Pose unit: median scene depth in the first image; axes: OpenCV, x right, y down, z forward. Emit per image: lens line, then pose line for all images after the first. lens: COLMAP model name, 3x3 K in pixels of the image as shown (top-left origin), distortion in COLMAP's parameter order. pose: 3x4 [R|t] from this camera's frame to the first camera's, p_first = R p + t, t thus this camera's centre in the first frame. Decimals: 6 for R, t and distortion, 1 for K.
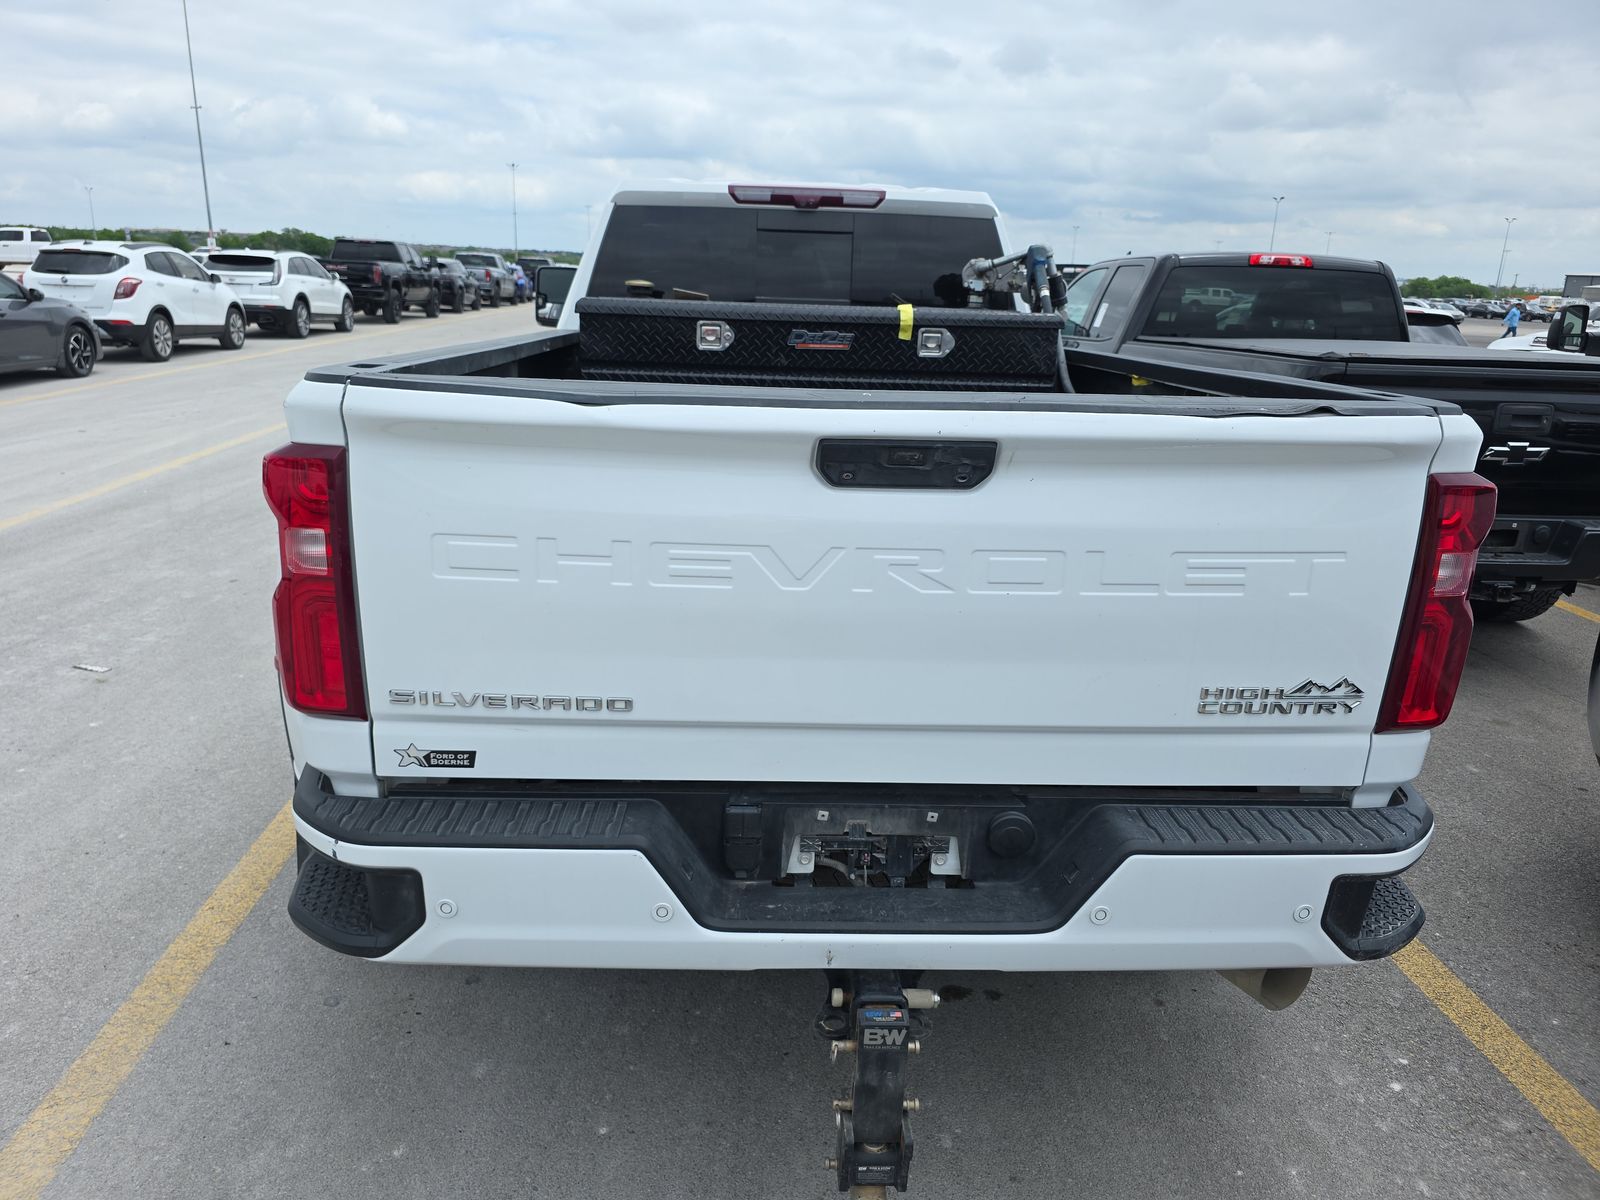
lens RADIAL K [[1084.5, 0, 800.0], [0, 1084.5, 600.0], [0, 0, 1]] dist [0.040700, -0.040912]
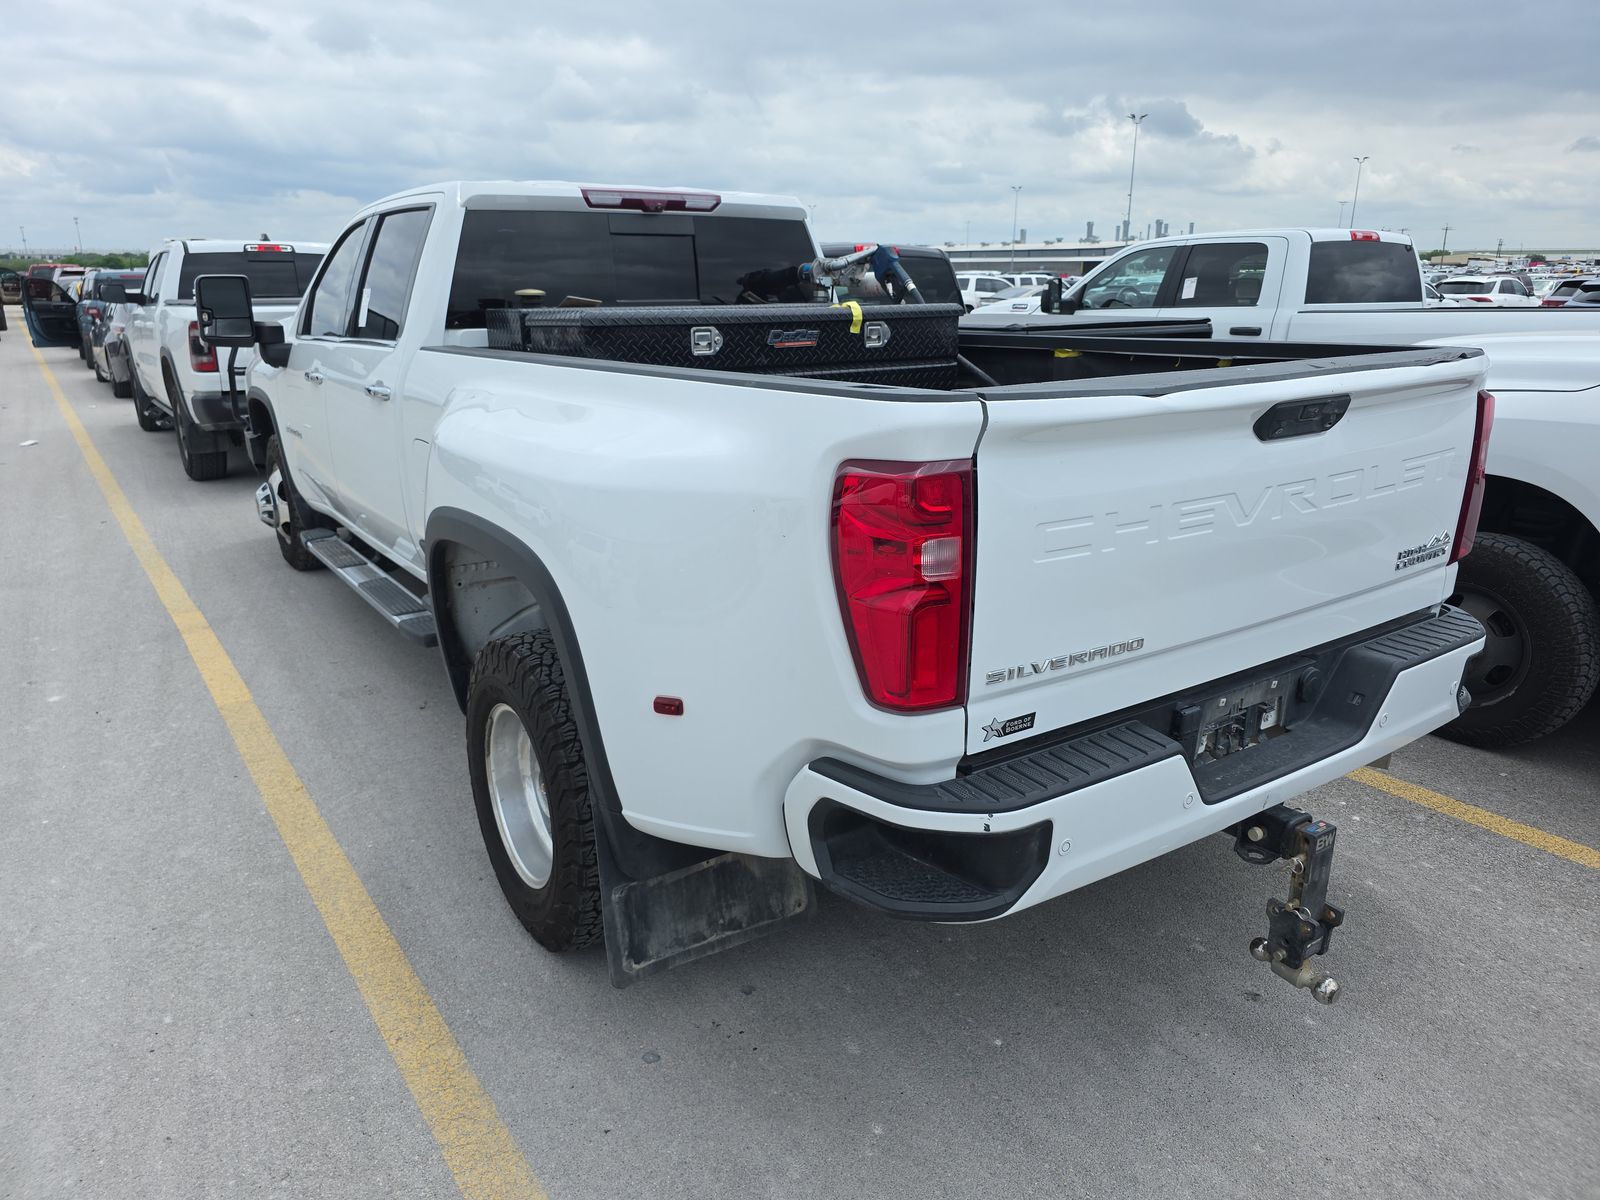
lens RADIAL K [[1084.5, 0, 800.0], [0, 1084.5, 600.0], [0, 0, 1]] dist [0.040700, -0.040912]
pose [[0.846195, -0.184922, 0.499757, -0.560929], [0.179044, 0.981997, 0.060203, -0.047383], [-0.501893, 0.038535, 0.864071, 0.072941]]
